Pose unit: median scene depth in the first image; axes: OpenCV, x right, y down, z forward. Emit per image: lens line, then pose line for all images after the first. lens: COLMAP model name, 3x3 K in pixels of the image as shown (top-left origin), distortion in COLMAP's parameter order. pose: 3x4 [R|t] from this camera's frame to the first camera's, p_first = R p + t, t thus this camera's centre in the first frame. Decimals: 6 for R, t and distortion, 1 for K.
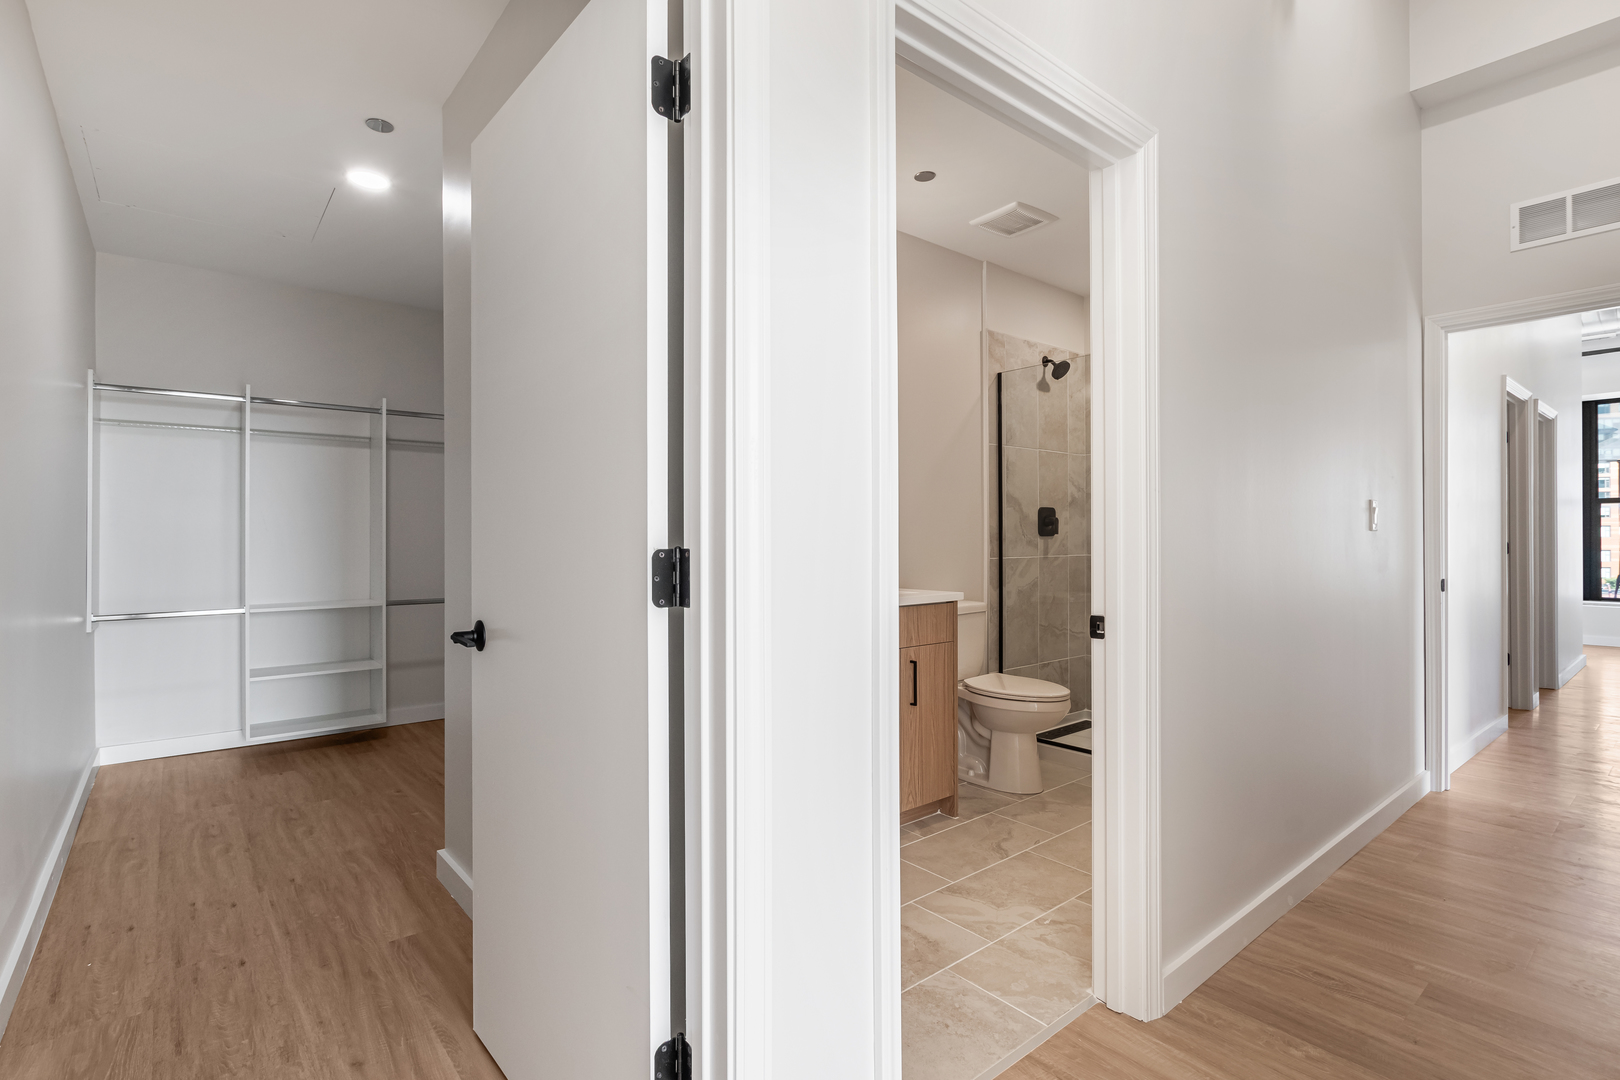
lens RADIAL K [[766.2, 0, 810.0], [0, 766.2, 540.0], [0, 0, 1]] dist [-0.000940, -0.000169]
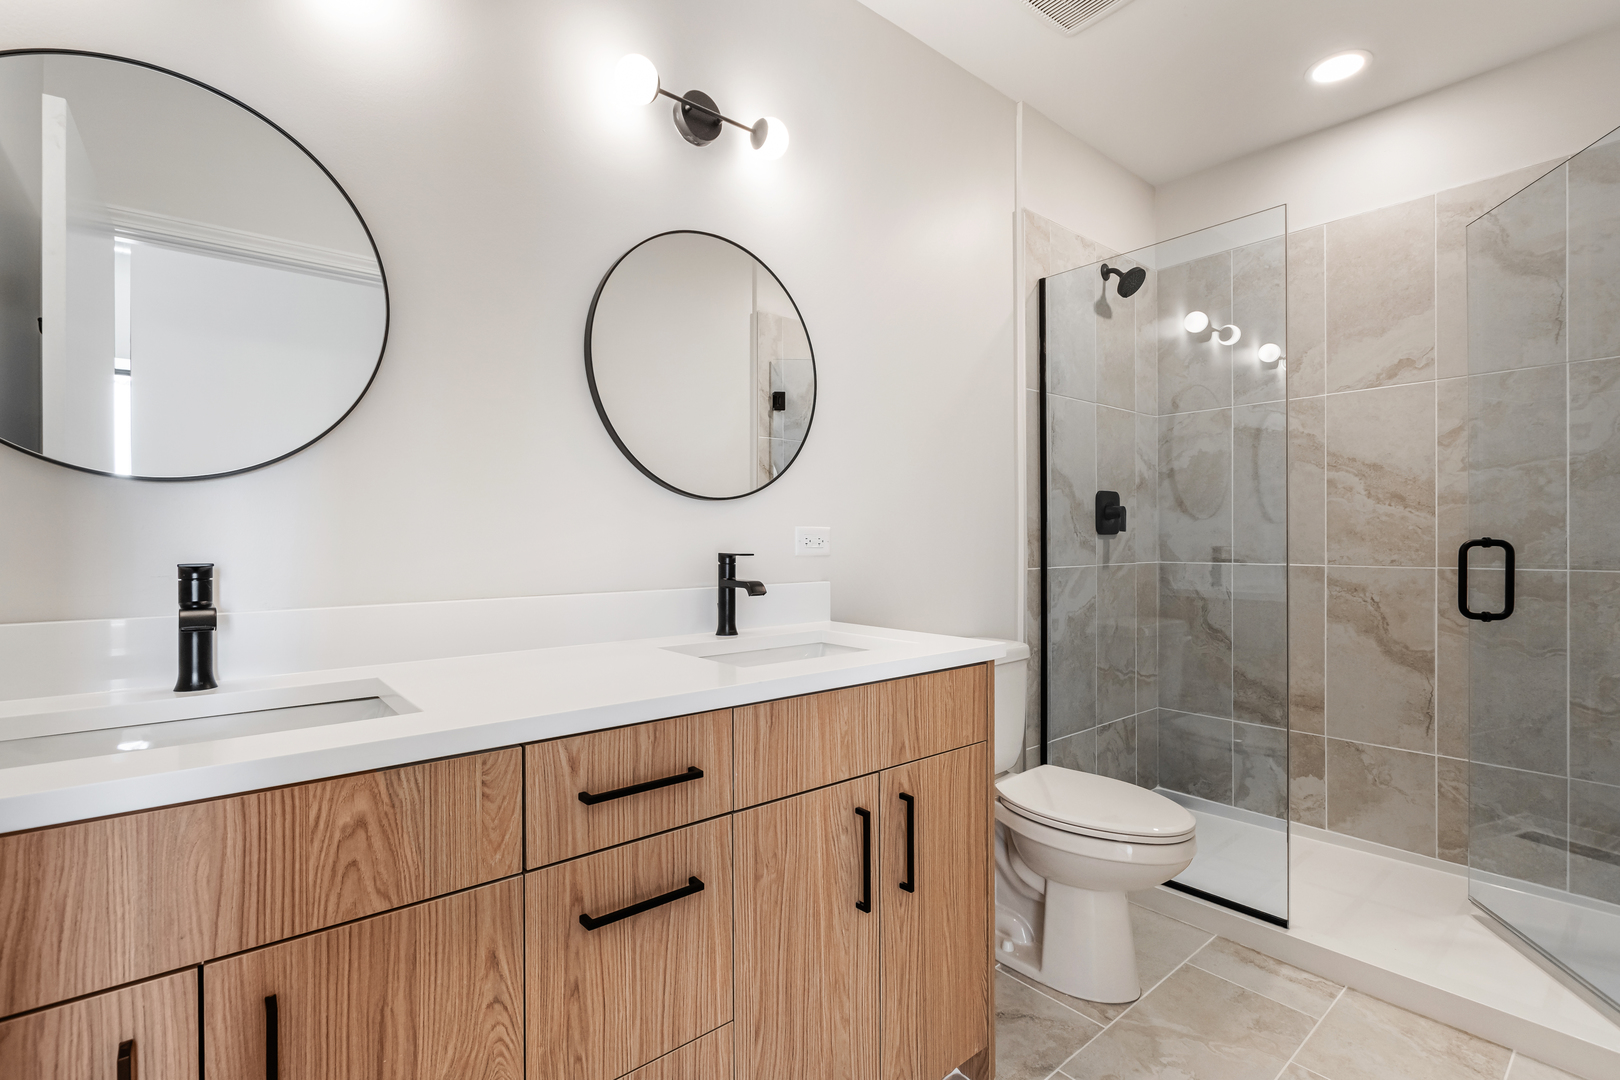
lens RADIAL K [[738.6, 0, 810.0], [0, 738.6, 540.0], [0, 0, 1]] dist [0.000406, 0.000058]
pose [[0.999997, 0.001162, 0.002183, 0.052169], [-0.001158, 0.999998, -0.001879, 0.001464], [-0.002186, 0.001877, 0.999996, 0.382792]]
